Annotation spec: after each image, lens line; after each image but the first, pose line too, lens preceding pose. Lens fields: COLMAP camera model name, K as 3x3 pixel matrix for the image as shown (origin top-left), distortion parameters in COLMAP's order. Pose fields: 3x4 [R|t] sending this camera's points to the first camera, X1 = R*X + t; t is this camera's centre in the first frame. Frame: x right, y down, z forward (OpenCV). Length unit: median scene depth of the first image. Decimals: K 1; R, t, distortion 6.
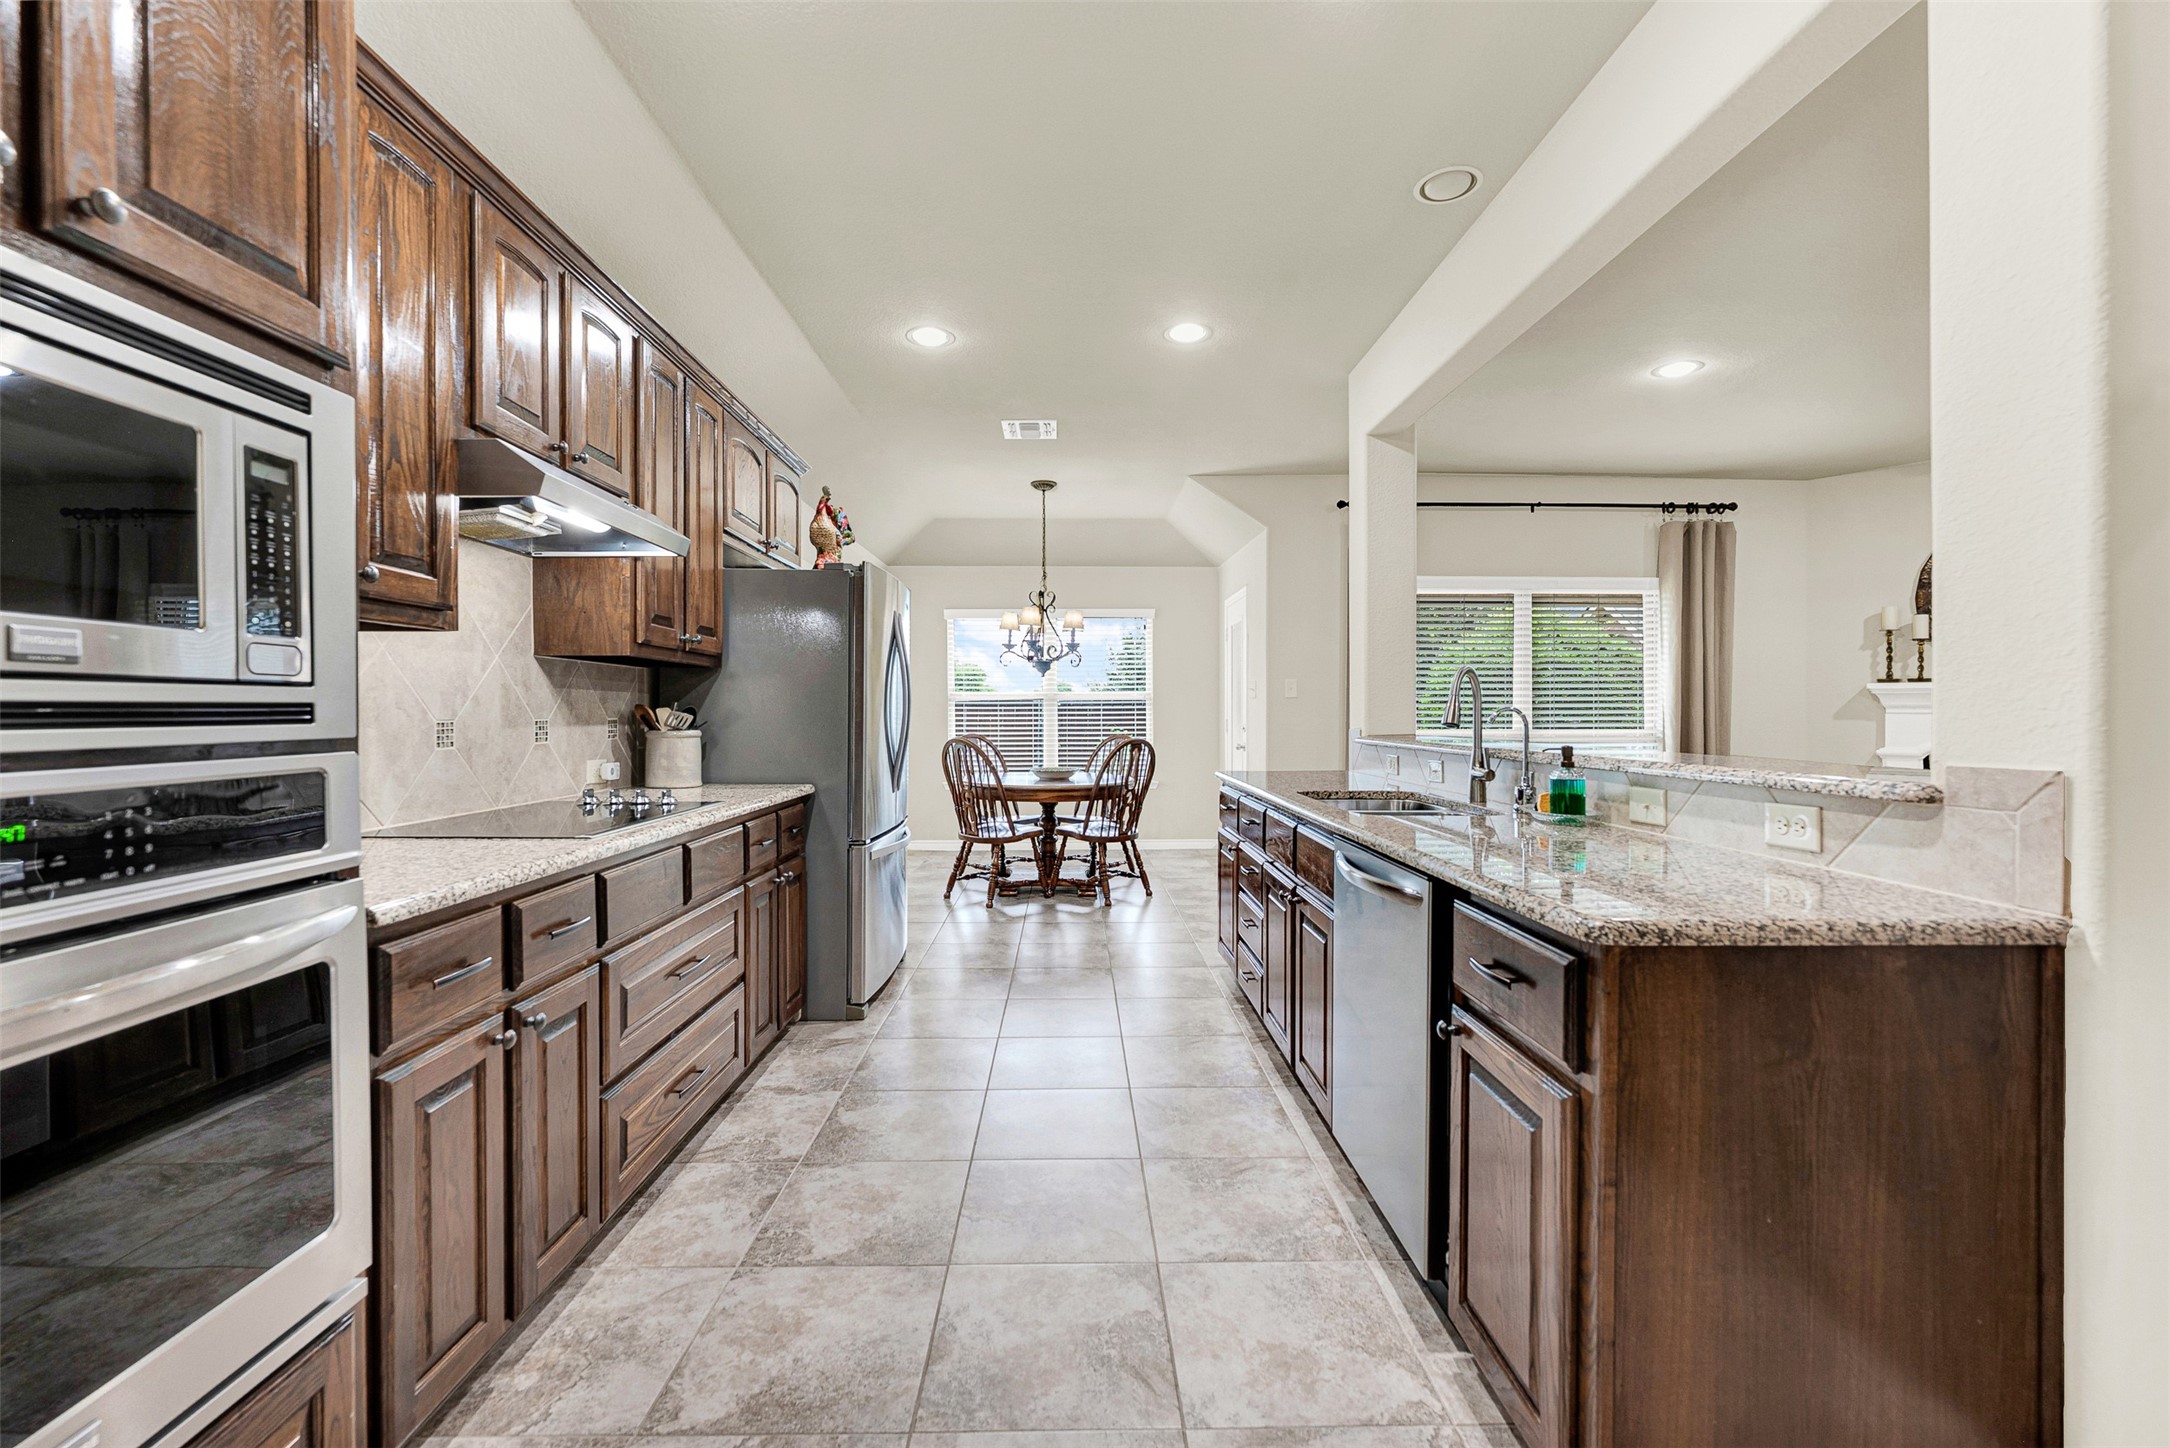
lens RADIAL K [[907.9, 0, 1081.3], [0, 907.9, 715.3], [0, 0, 1]] dist [-0.003619, 0.002149]
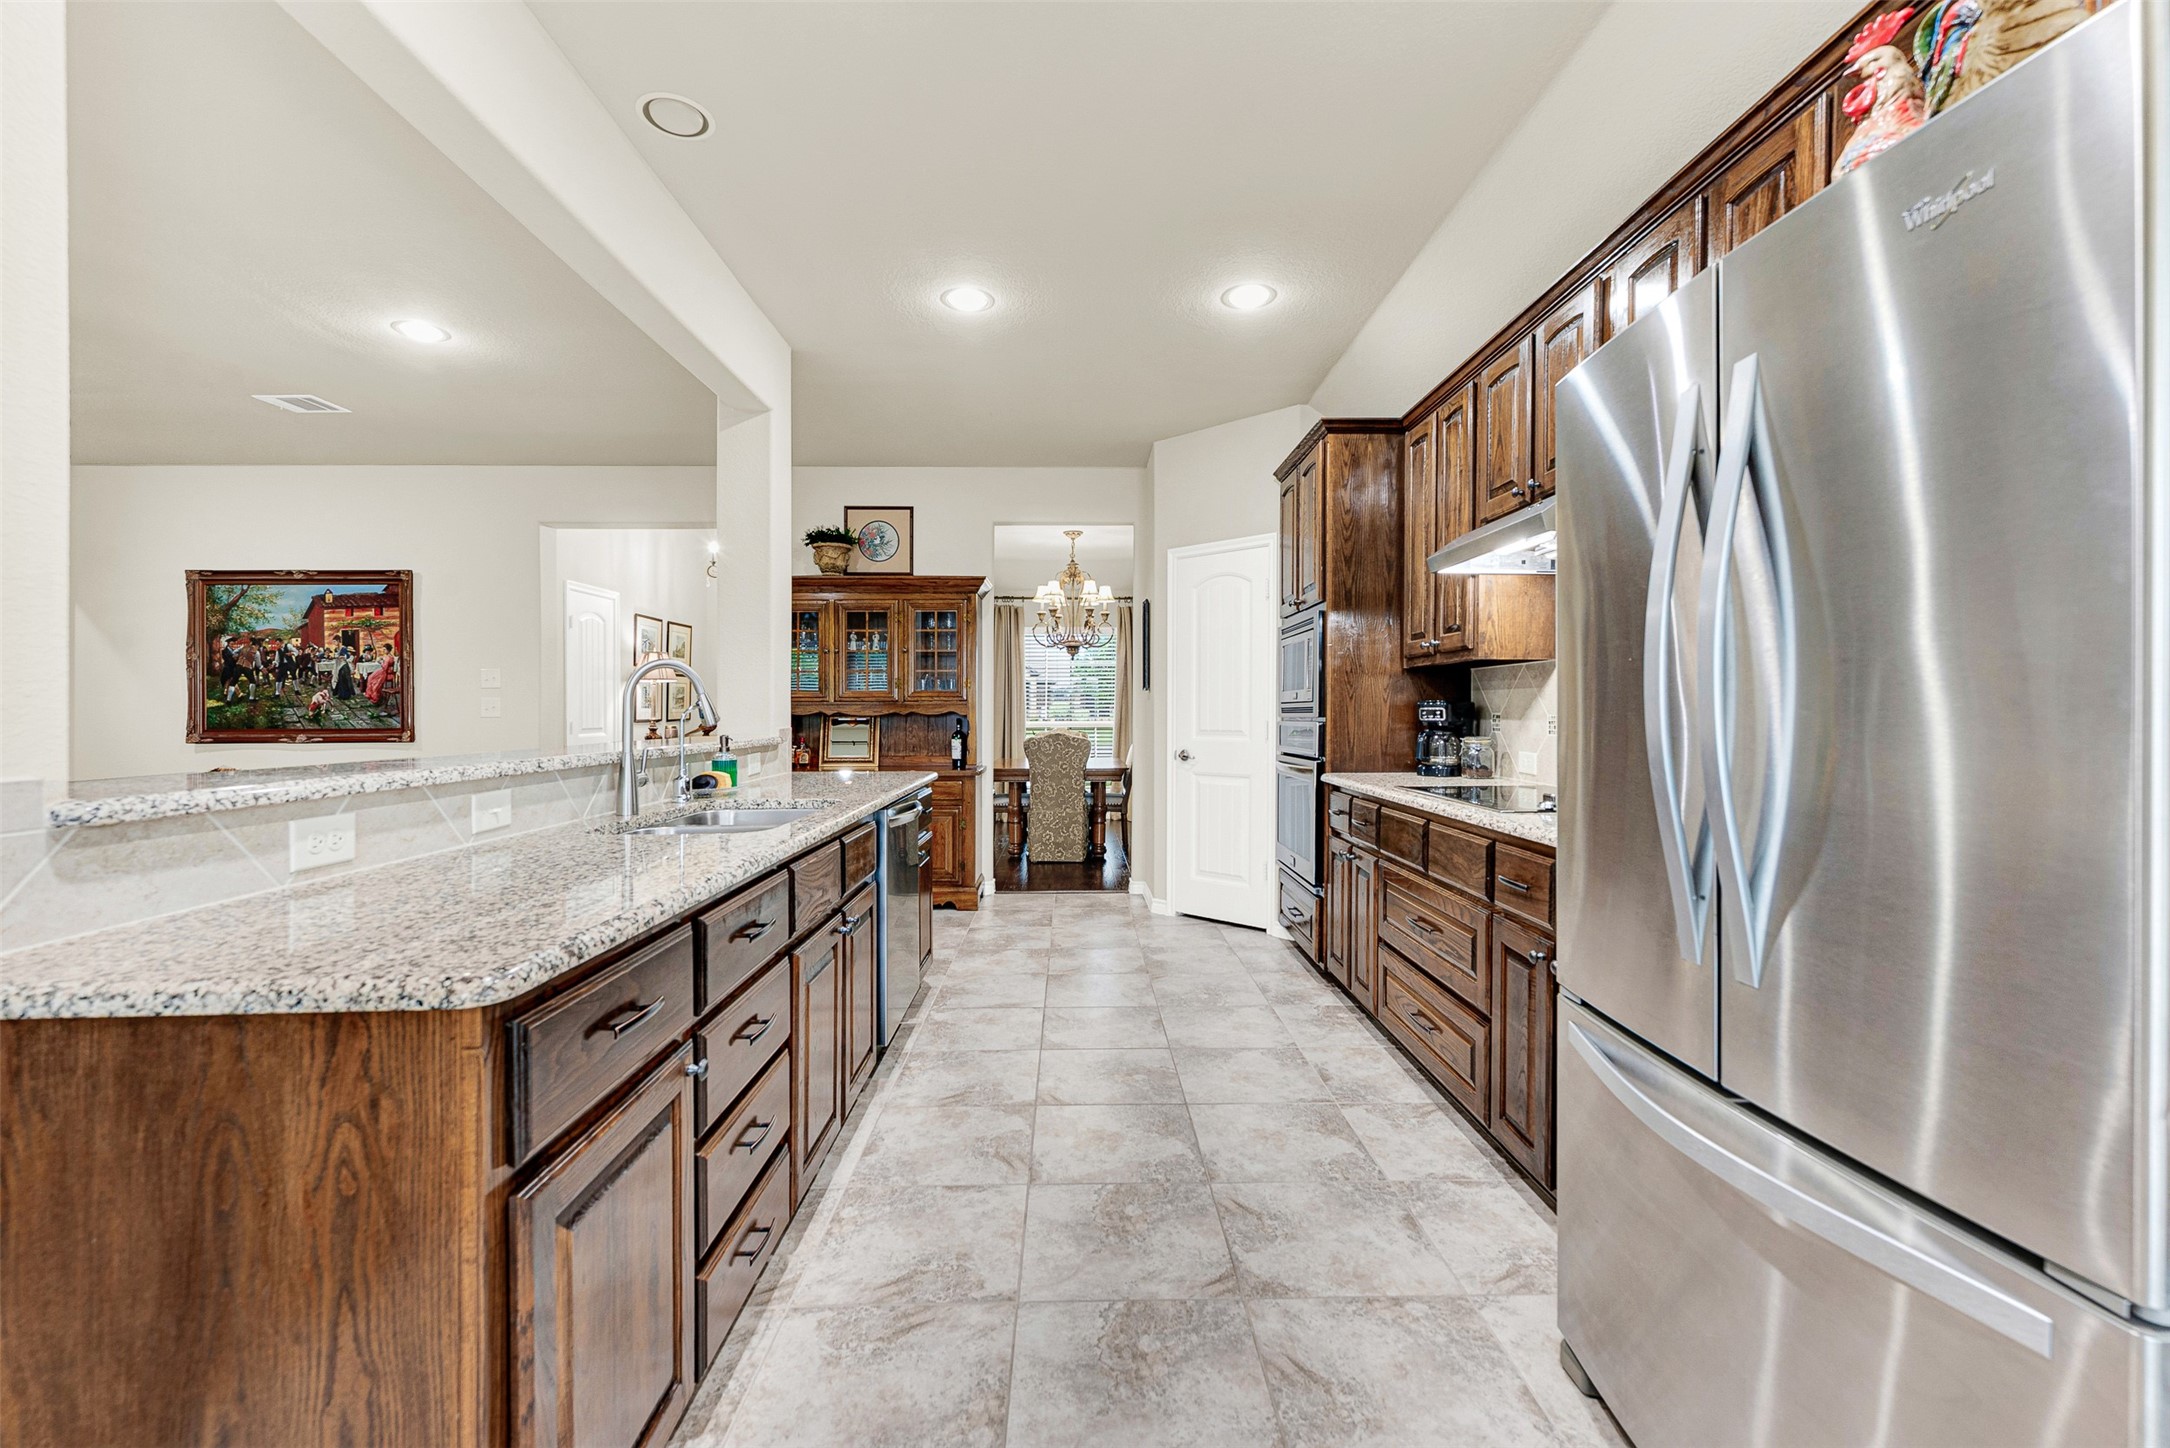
lens RADIAL K [[907.9, 0, 1085.6], [0, 907.9, 716.8], [0, 0, 1]] dist [-0.003619, 0.002149]
pose [[-0.999989, 0.003772, -0.002682, 0.005493], [0.003742, 0.999933, 0.010985, -0.005150], [0.002724, 0.010975, -0.999936, 2.392340]]
